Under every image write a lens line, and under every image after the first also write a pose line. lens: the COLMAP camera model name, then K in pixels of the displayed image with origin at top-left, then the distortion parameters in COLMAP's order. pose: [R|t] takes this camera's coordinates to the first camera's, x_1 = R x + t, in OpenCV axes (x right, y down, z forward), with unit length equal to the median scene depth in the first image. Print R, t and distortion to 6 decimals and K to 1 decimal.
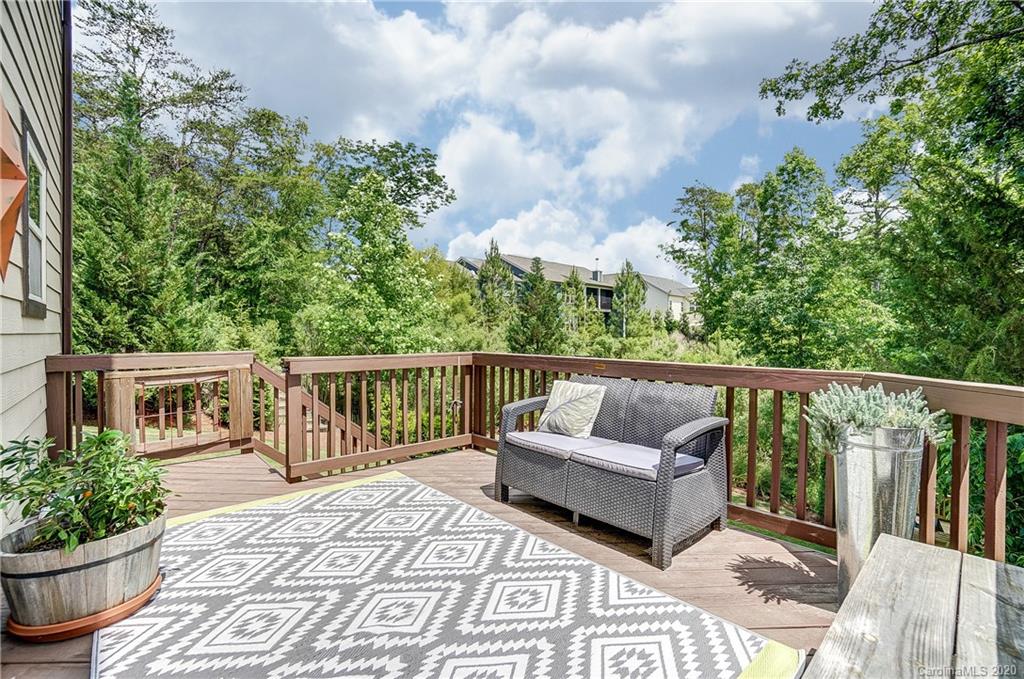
lens RADIAL K [[451.6, 0, 512.0], [0, 451.6, 339.5], [0, 0, 1]] dist [-0.009490, 0.000326]
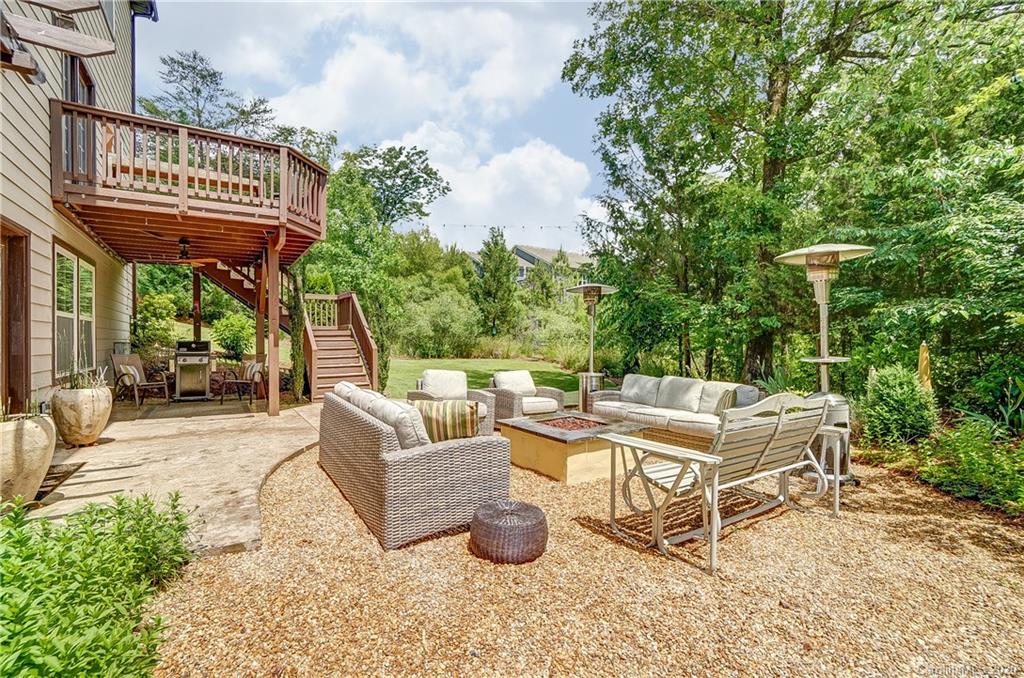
lens RADIAL K [[456.0, 0, 506.4], [0, 456.0, 338.7], [0, 0, 1]] dist [-0.013680, 0.000572]
pose [[0.989066, -0.011216, -0.147044, 0.198106], [0.008582, 0.999791, -0.018540, 0.105806], [0.147221, 0.017075, 0.988956, -0.156065]]
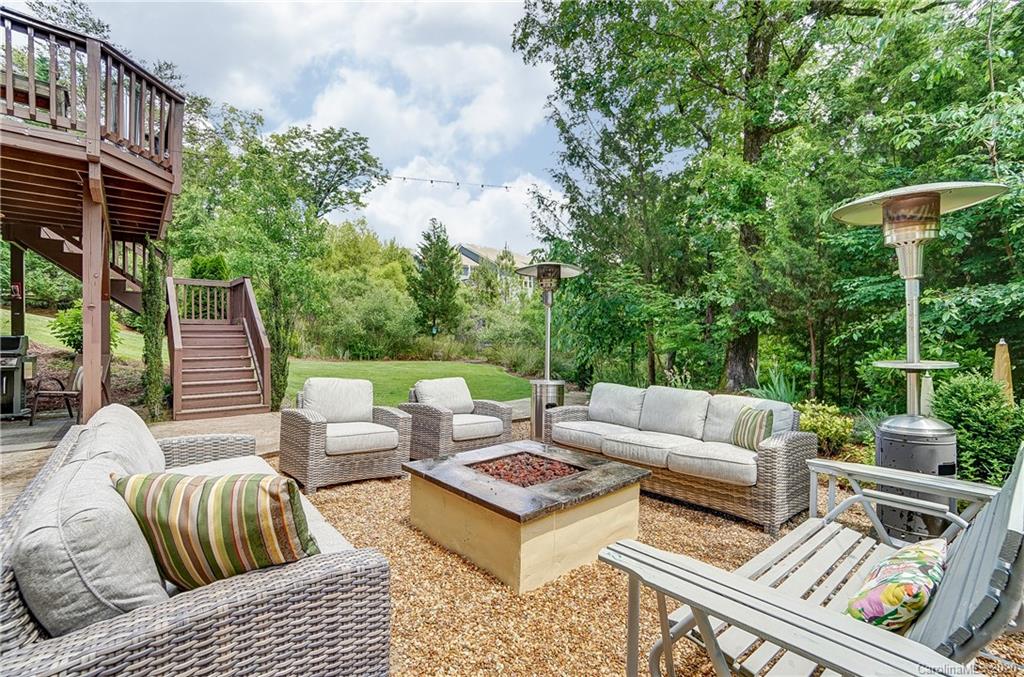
lens RADIAL K [[456.0, 0, 506.4], [0, 456.0, 338.2], [0, 0, 1]] dist [-0.013680, 0.000572]
pose [[0.999634, -0.004064, -0.026729, 0.195559], [0.003468, 0.999745, -0.022332, 0.106956], [0.026813, 0.022231, 0.999393, -0.096107]]
